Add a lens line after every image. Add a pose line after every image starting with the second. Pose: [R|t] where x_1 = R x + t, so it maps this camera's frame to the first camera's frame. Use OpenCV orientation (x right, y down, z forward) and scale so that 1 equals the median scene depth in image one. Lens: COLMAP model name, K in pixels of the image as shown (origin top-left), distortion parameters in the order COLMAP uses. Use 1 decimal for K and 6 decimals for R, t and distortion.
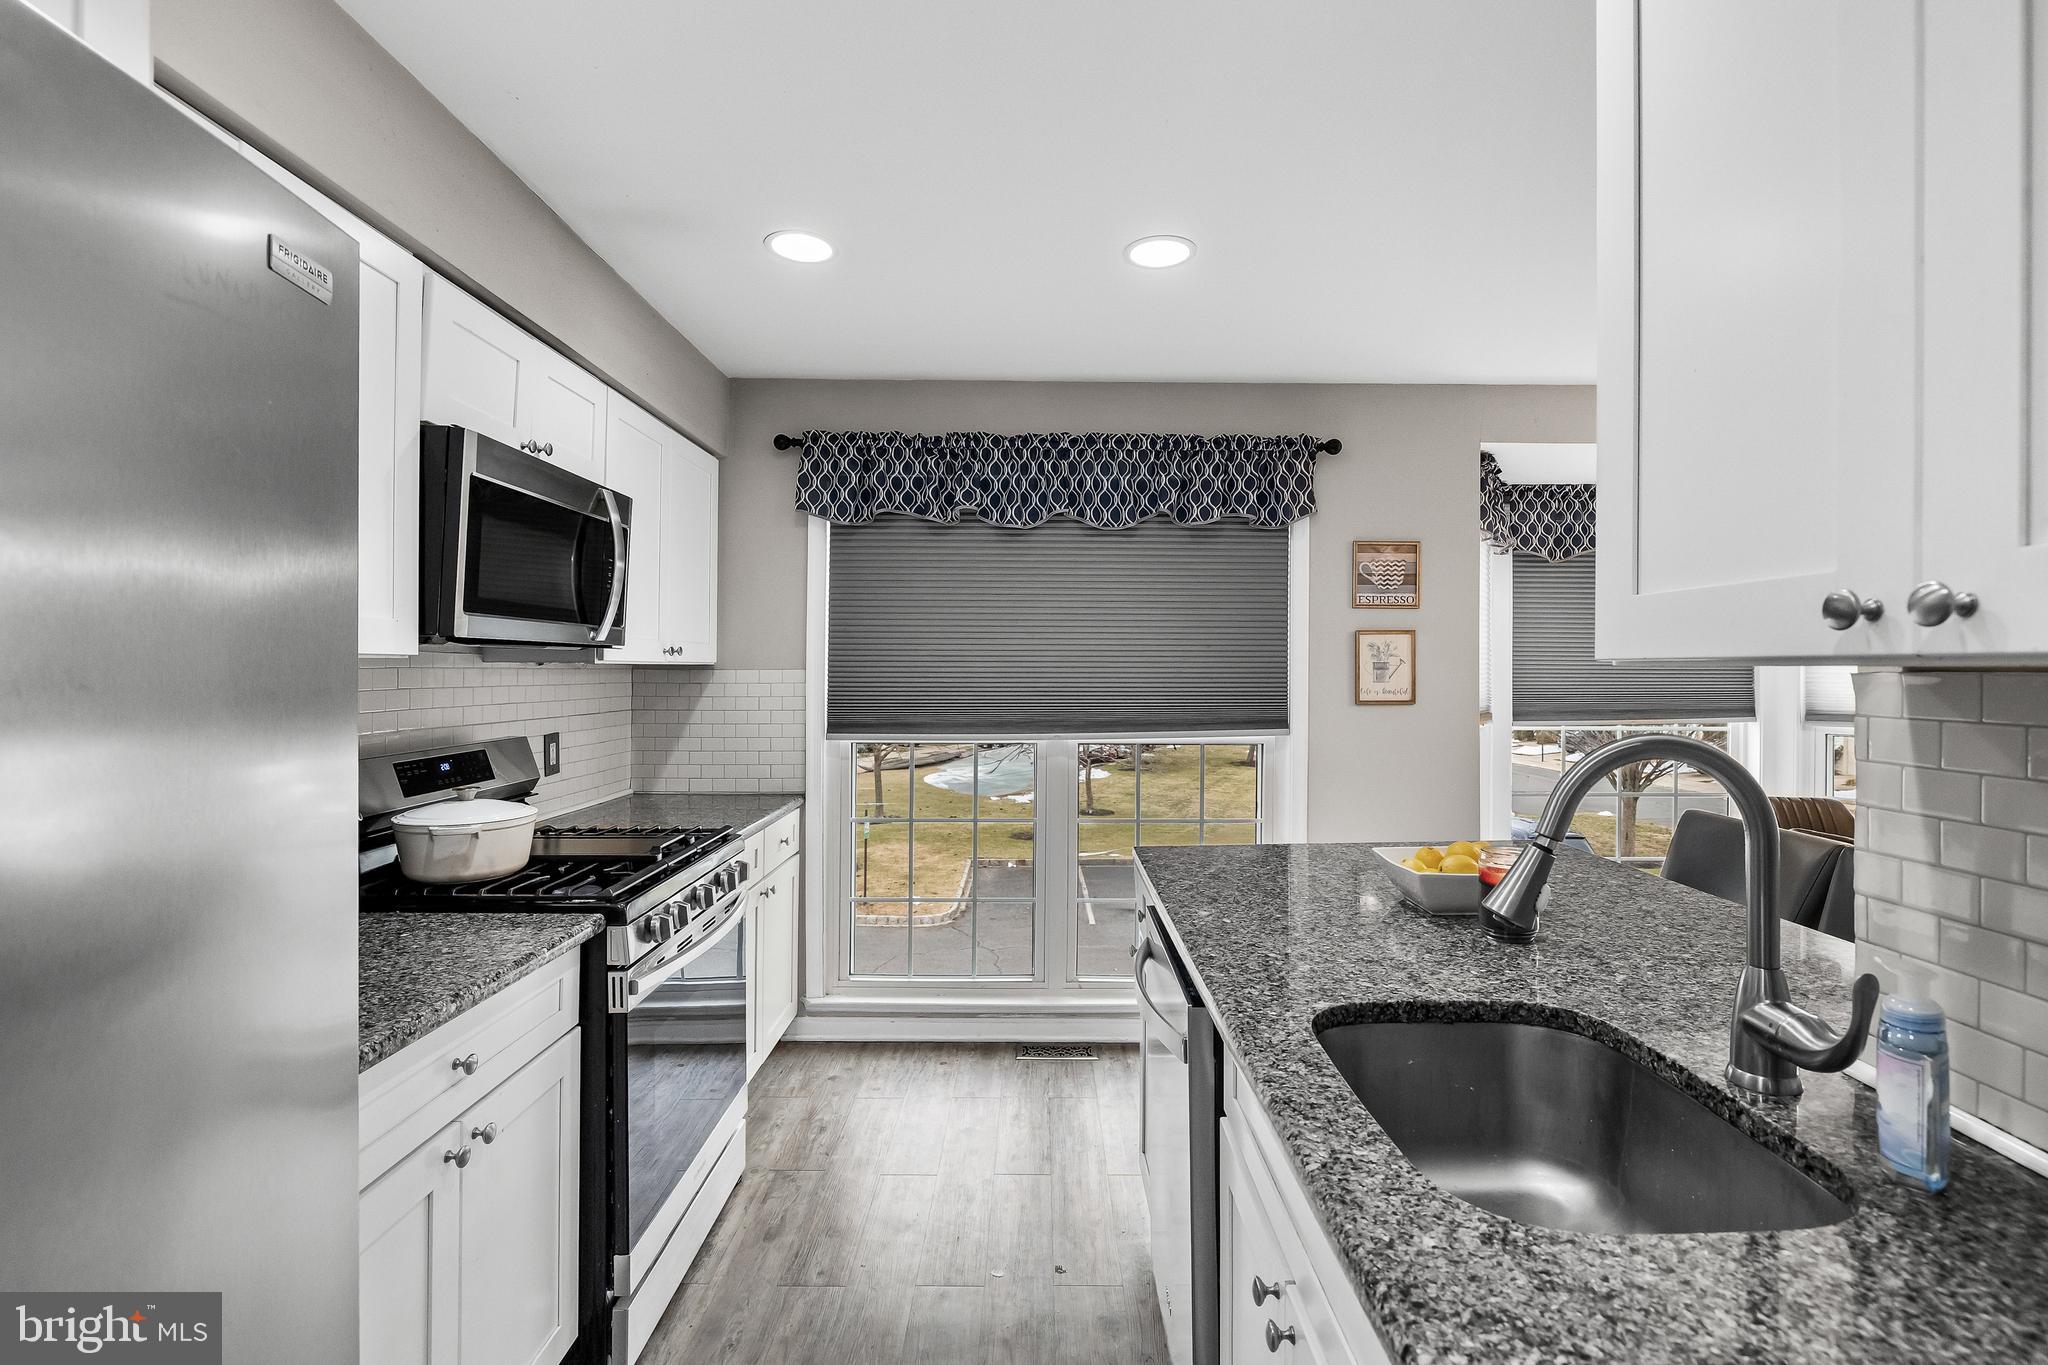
lens RADIAL K [[964.0, 0, 1024.0], [0, 964.0, 682.5], [0, 0, 1]] dist [-0.013821, -0.000259]
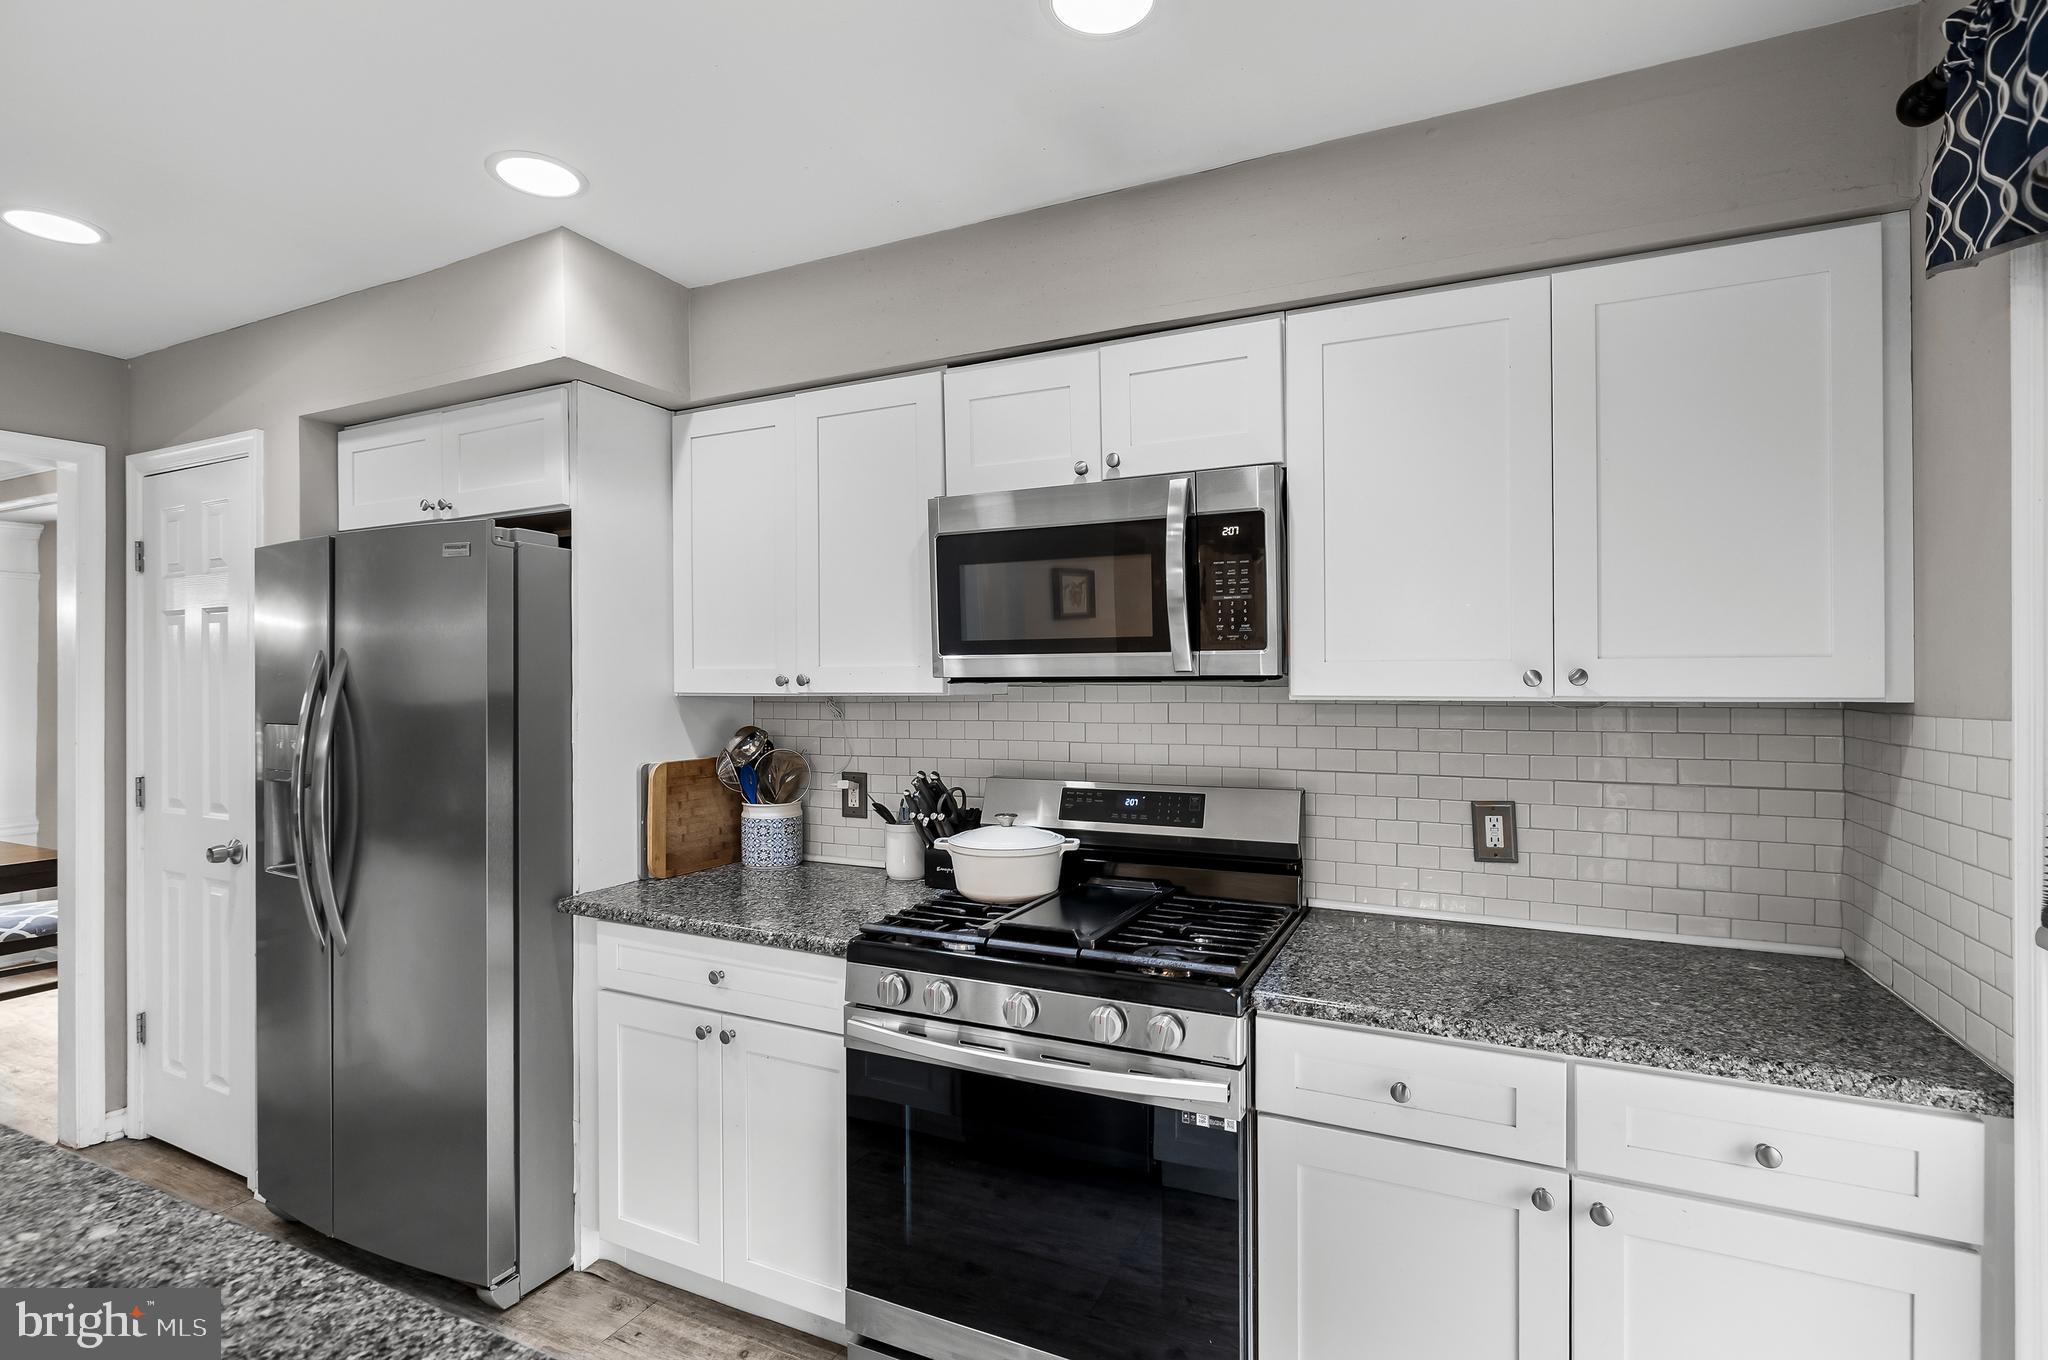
lens RADIAL K [[964.0, 0, 1024.0], [0, 964.0, 680.0], [0, 0, 1]] dist [-0.013821, -0.000259]
pose [[-0.443745, -0.008009, -0.896117, 0.212855], [-0.013875, 0.999902, -0.002066, -0.022133], [0.896046, 0.011517, -0.443813, 0.825605]]
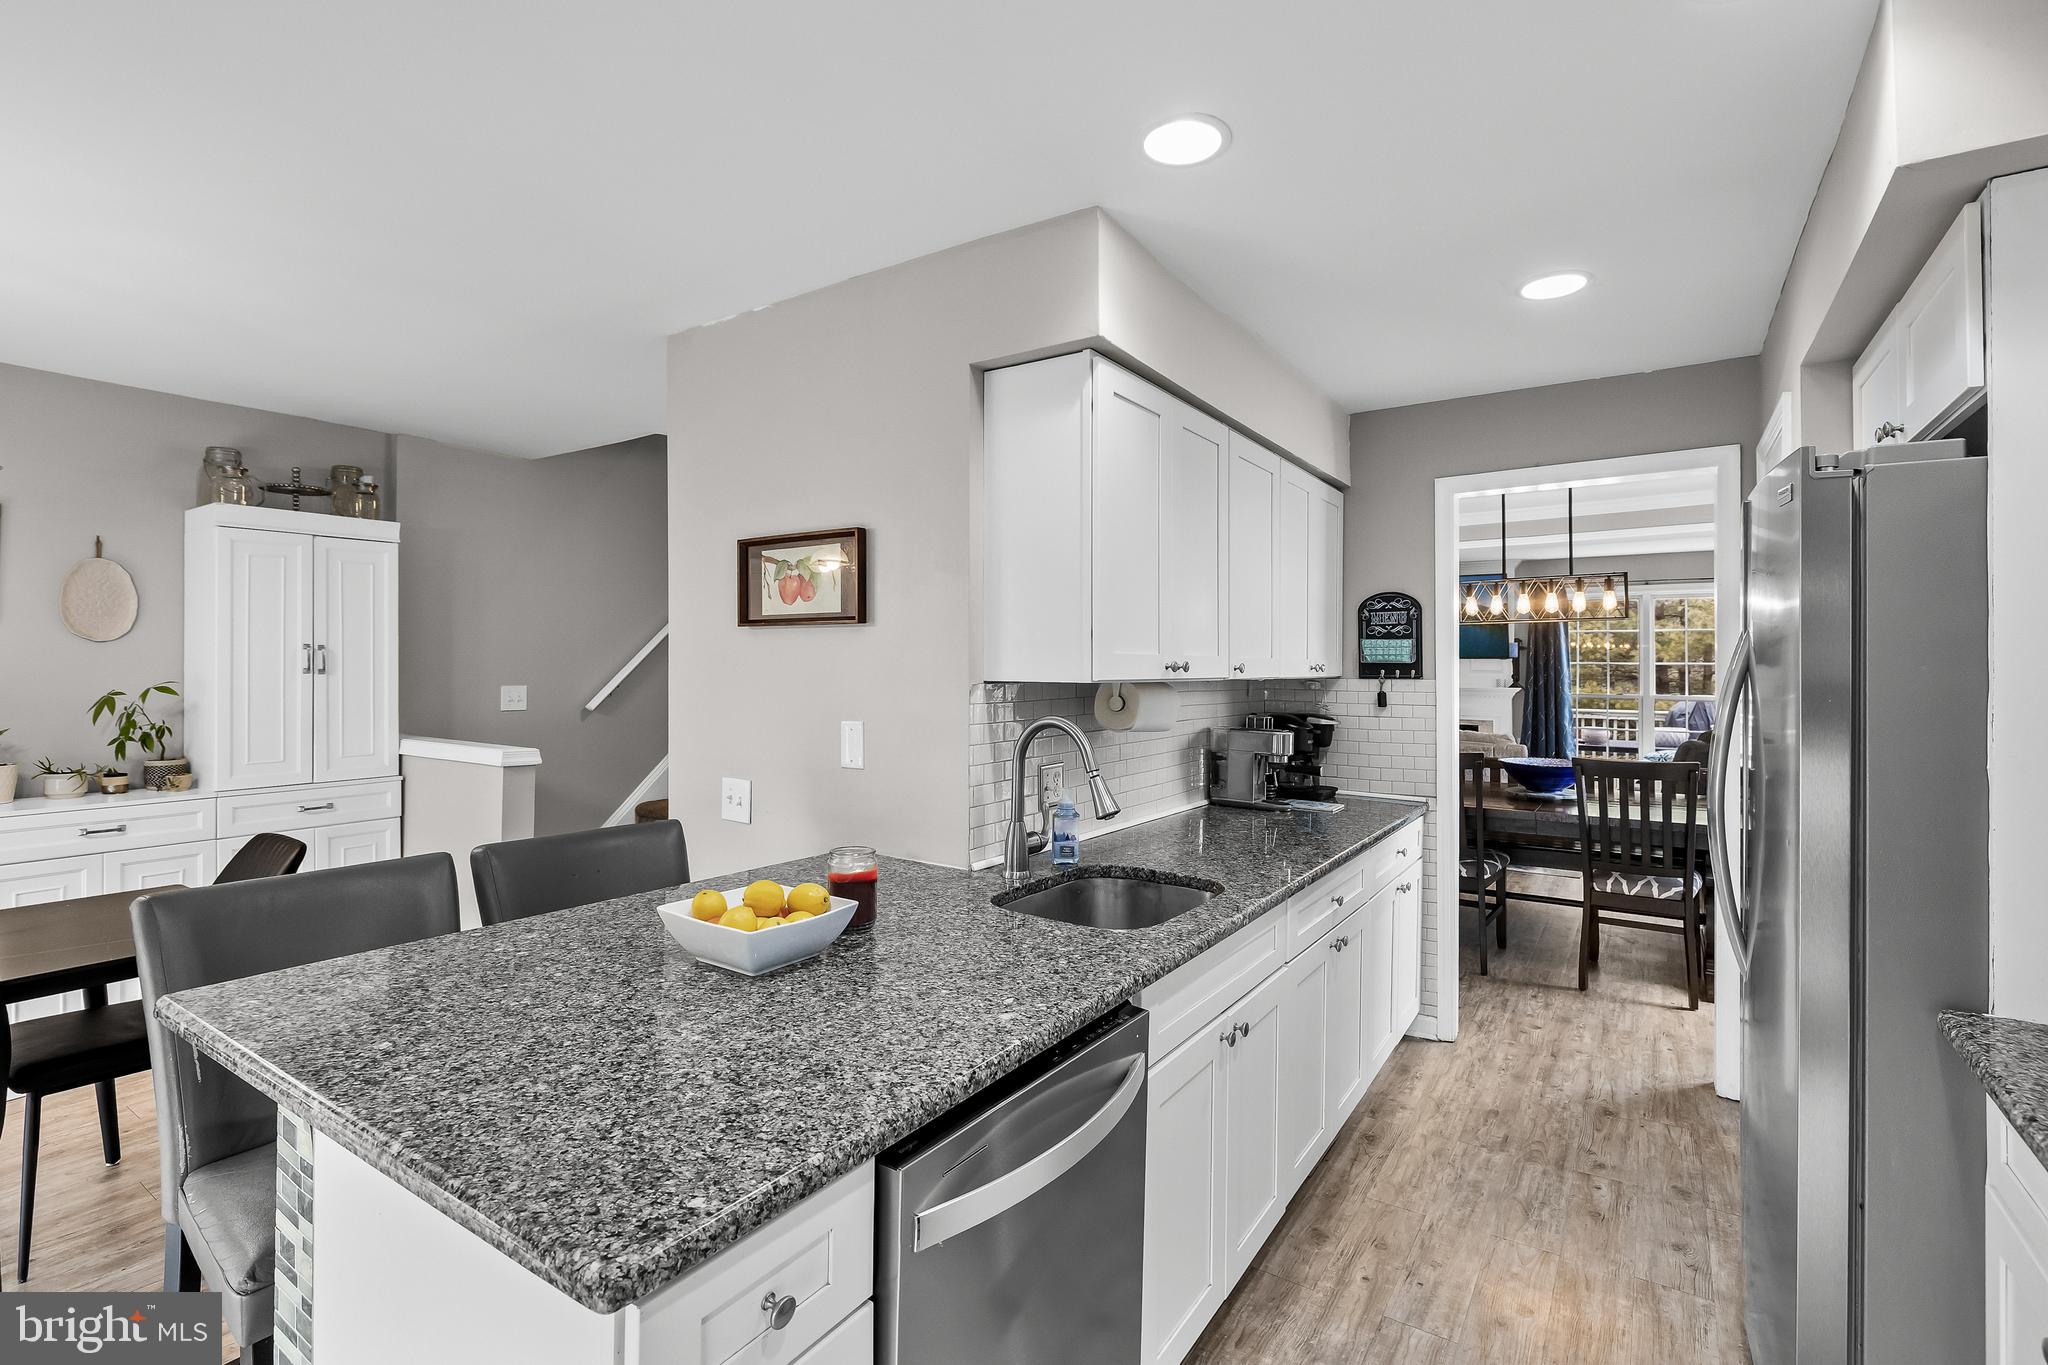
lens RADIAL K [[922.9, 0, 1045.7], [0, 922.9, 681.0], [0, 0, 1]] dist [-0.000647, -0.000130]
pose [[-0.829533, -0.018365, 0.558156, -0.126658], [0.000302, 0.999444, 0.033334, -0.026226], [-0.558458, 0.027820, -0.829066, 0.805162]]
